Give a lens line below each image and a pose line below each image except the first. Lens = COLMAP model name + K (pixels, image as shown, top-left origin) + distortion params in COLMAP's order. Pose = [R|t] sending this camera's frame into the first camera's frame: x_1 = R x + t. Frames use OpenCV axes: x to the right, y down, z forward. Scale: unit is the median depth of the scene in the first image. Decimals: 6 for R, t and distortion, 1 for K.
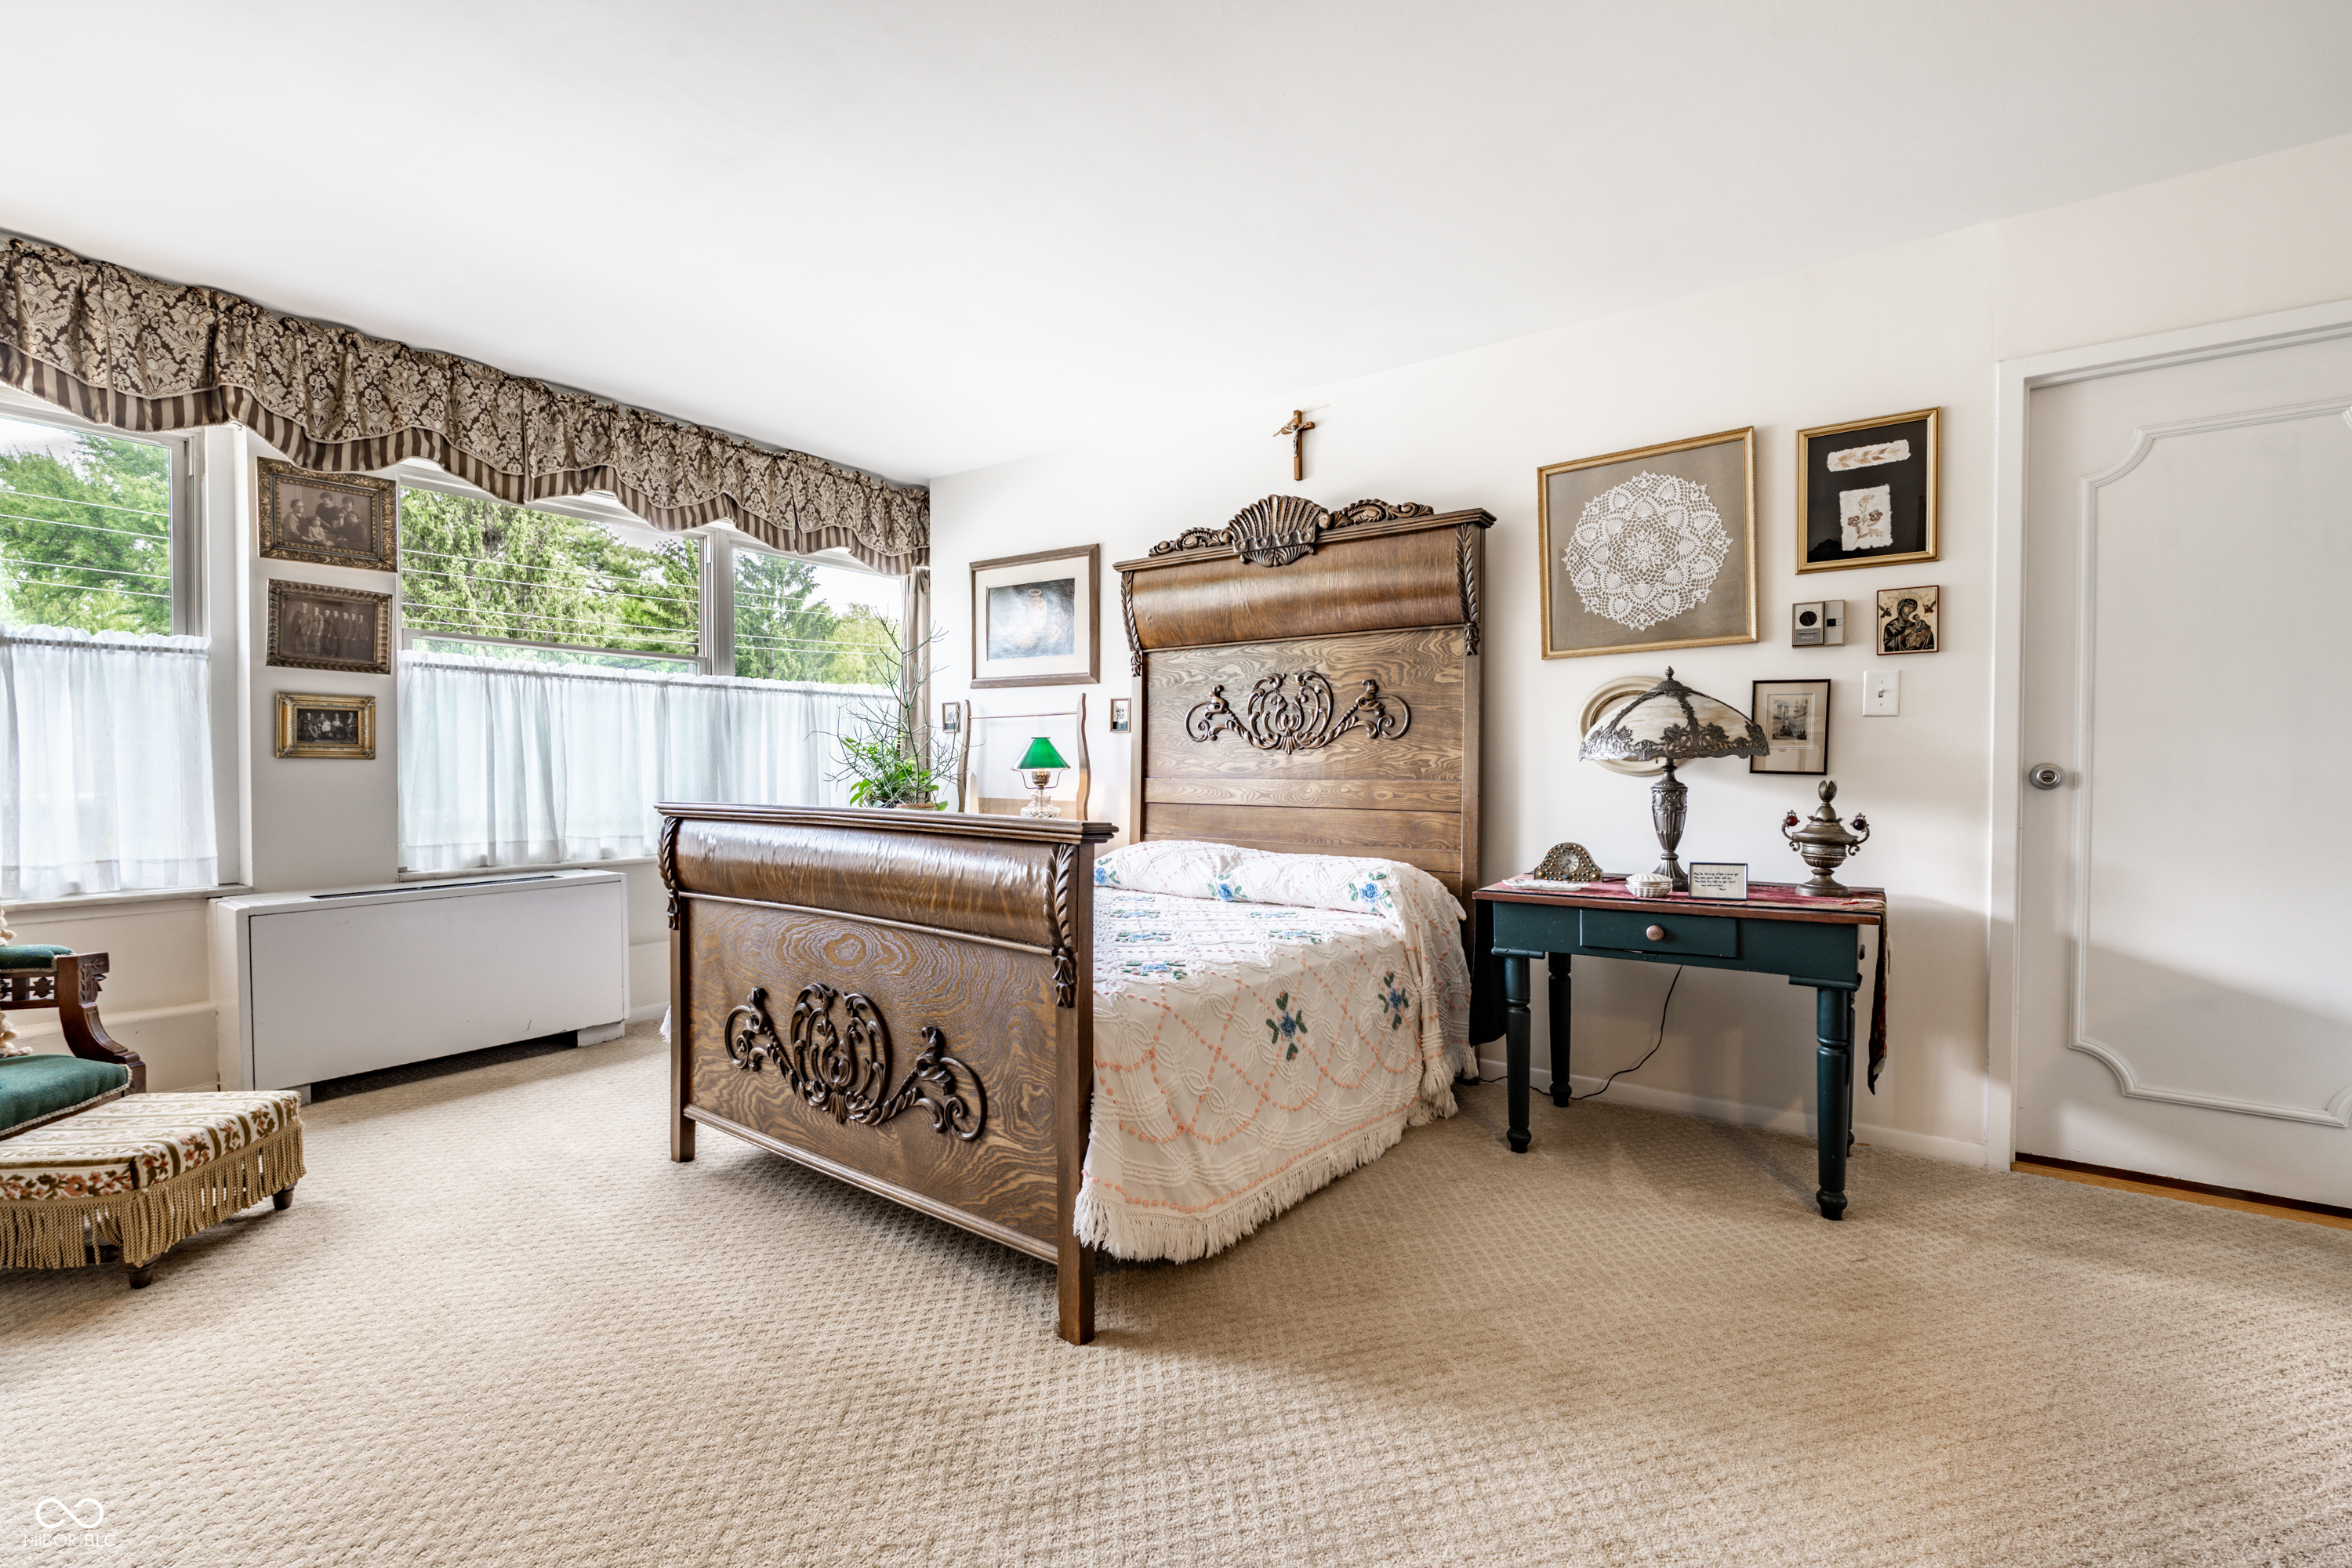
lens RADIAL K [[1032.0, 0, 1174.2], [0, 1032.0, 775.5], [0, 0, 1]] dist [-0.002732, -0.000067]
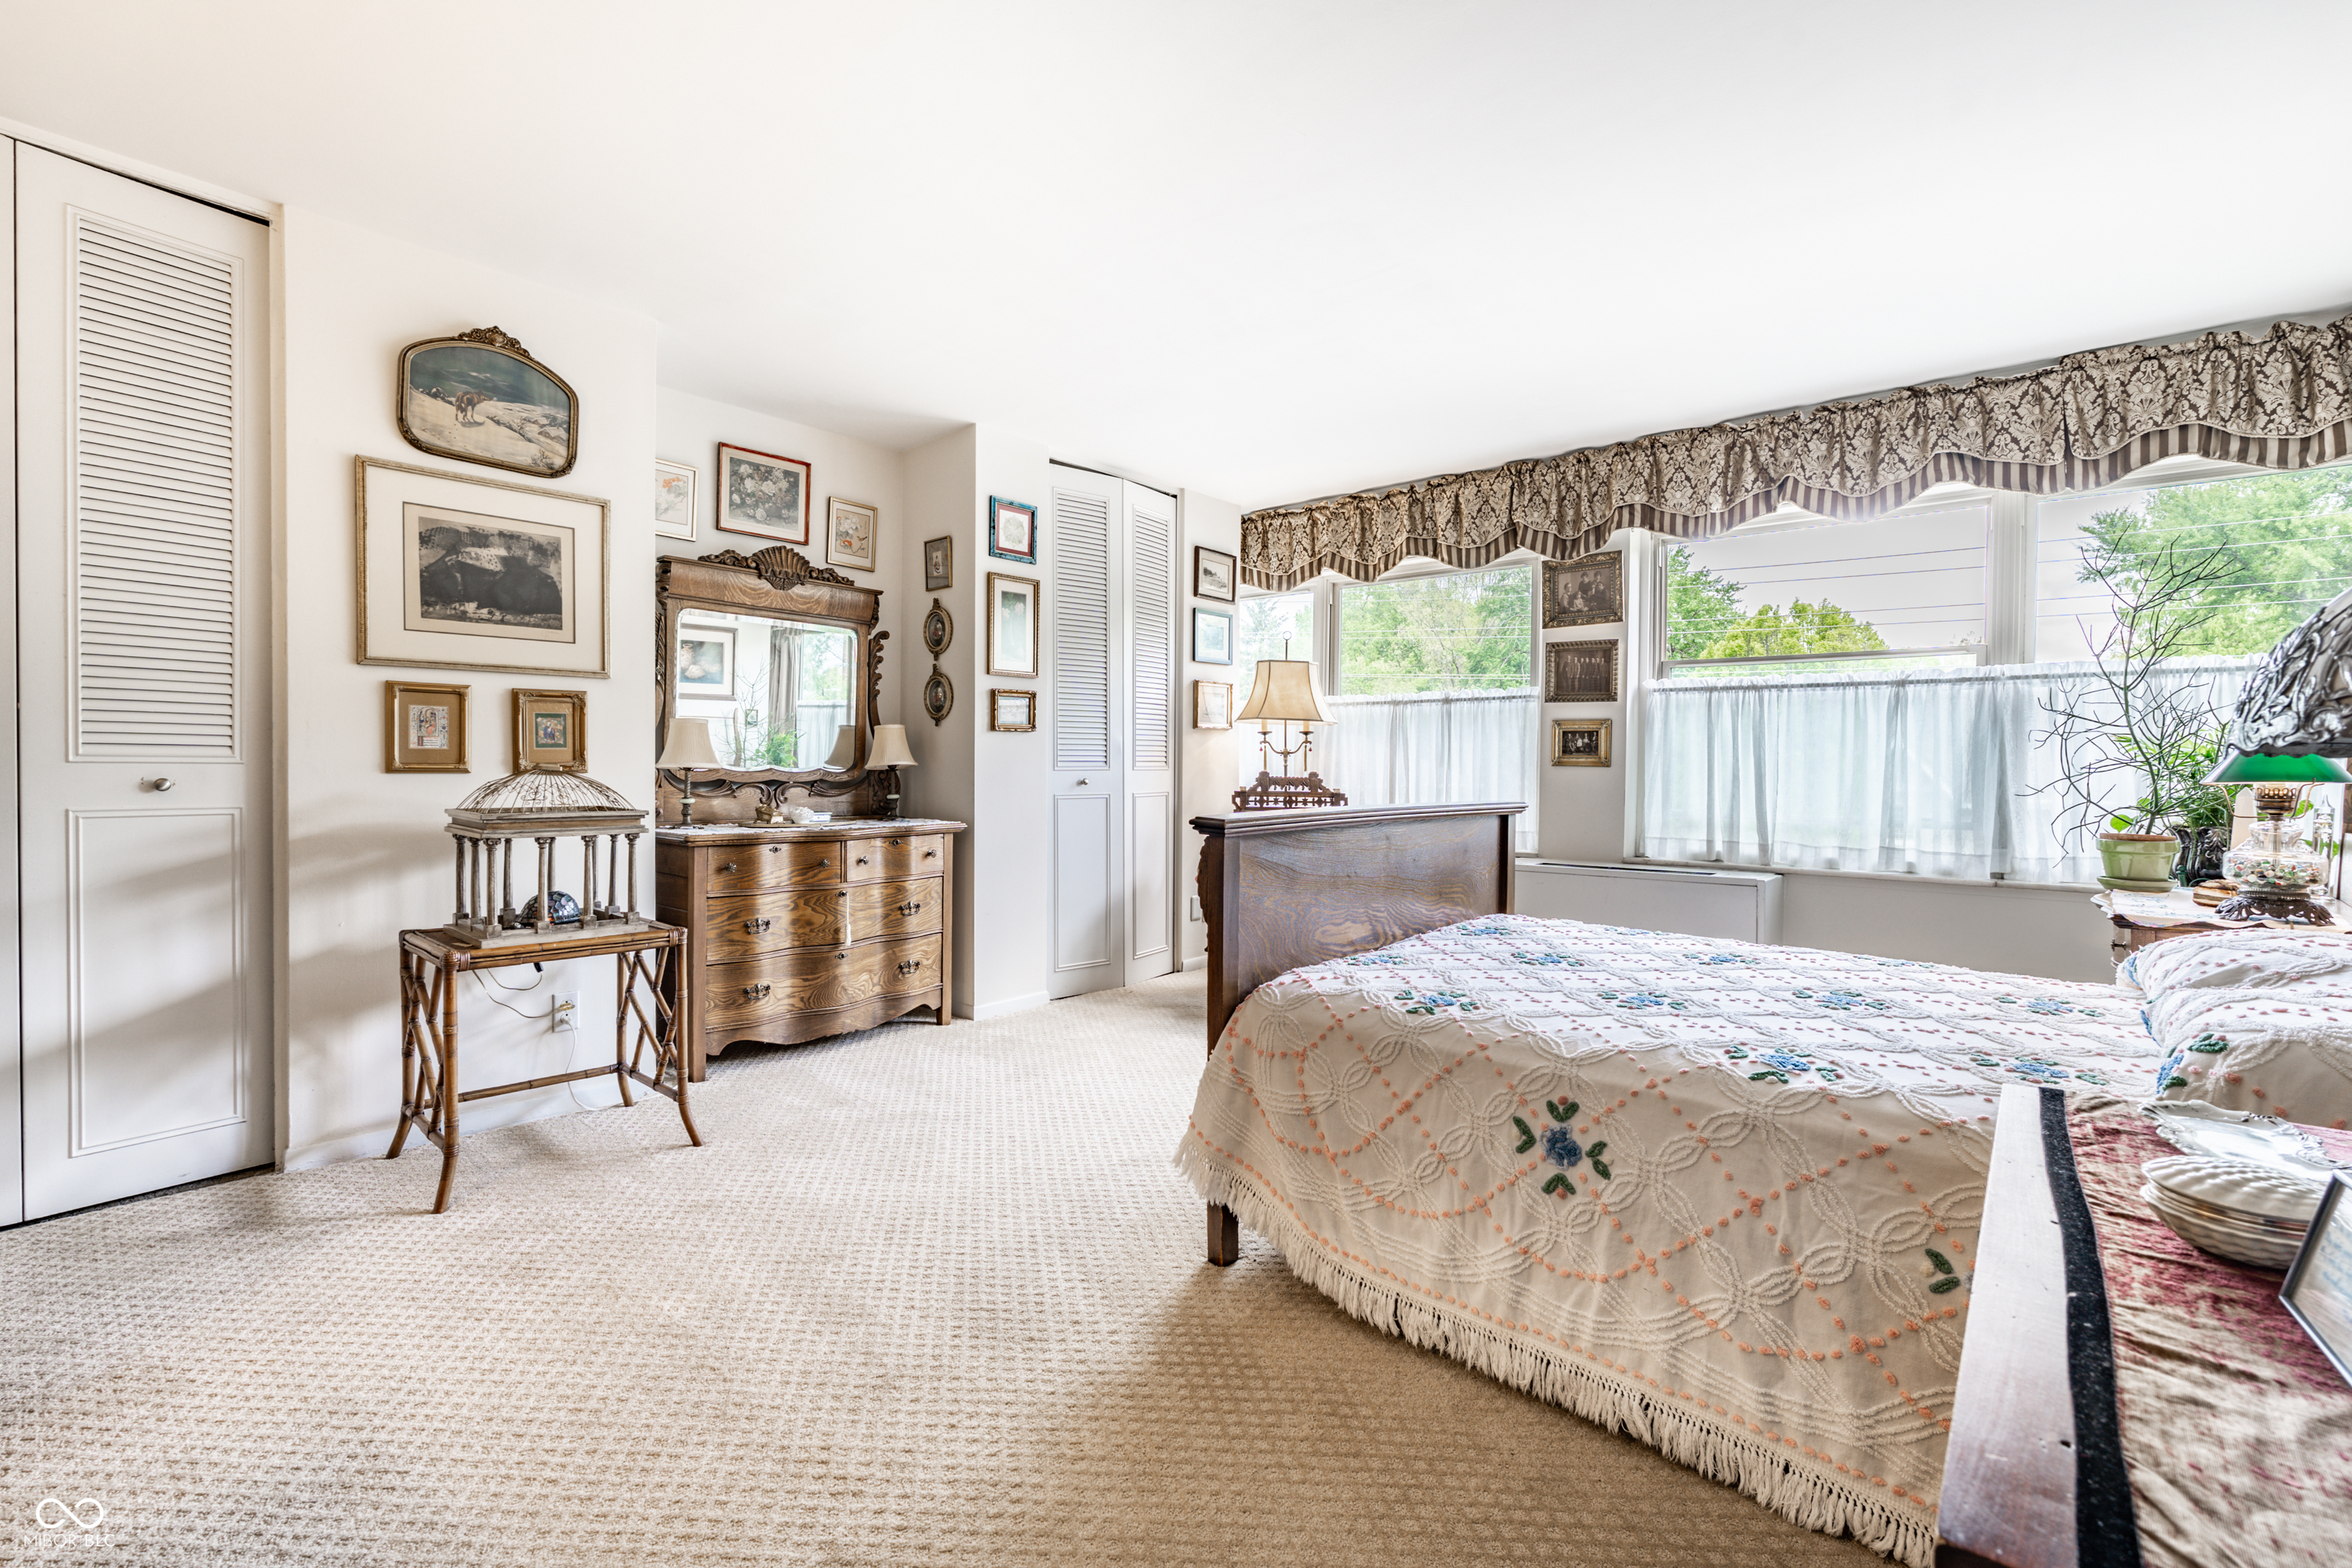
lens RADIAL K [[1037.2, 0, 1170.5], [0, 1037.2, 771.1], [0, 0, 1]] dist [-0.002334, -0.000363]
pose [[-0.089196, 0.002149, -0.996012, 0.529644], [-0.017927, 0.999832, 0.003763, -0.004887], [0.995853, 0.018192, -0.089143, 0.510253]]
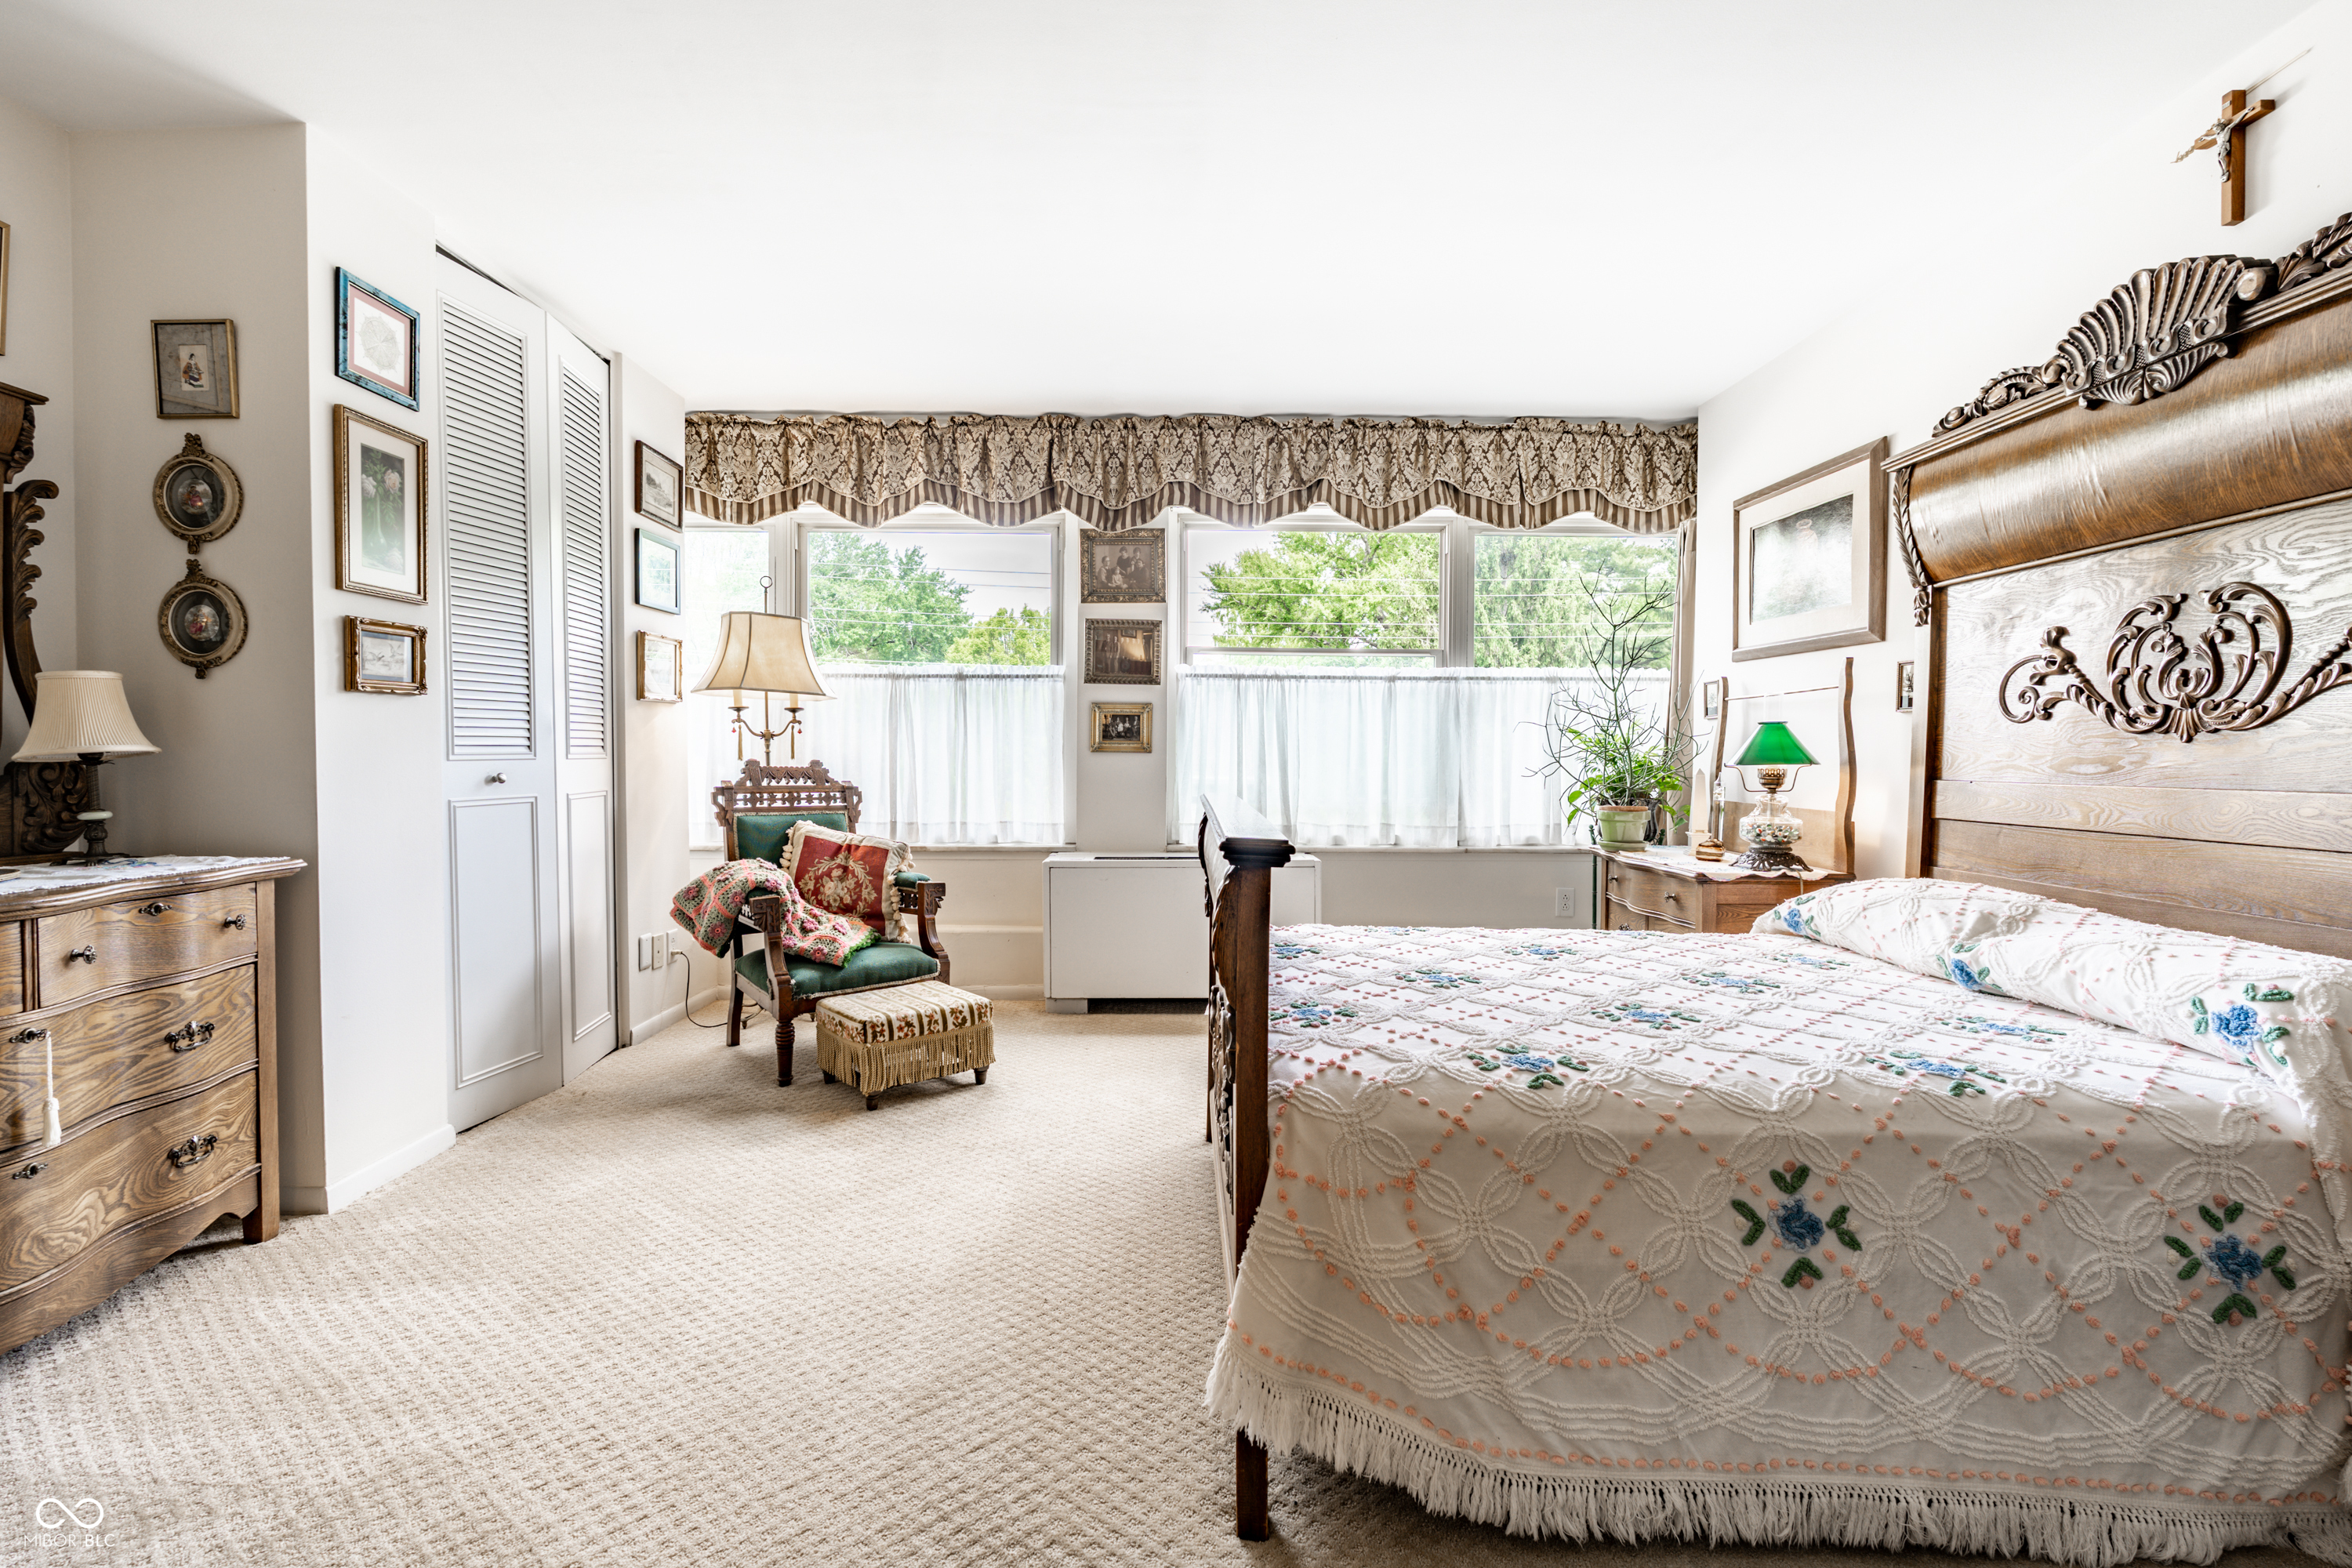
lens RADIAL K [[1022.2, 0, 1173.1], [0, 1022.2, 778.4], [0, 0, 1]] dist [-0.005601, 0.001105]
pose [[0.592371, 0.018855, -0.805445, 0.225161], [-0.011772, 0.999822, 0.014748, -0.003054], [0.805579, 0.000745, 0.592488, 0.254211]]
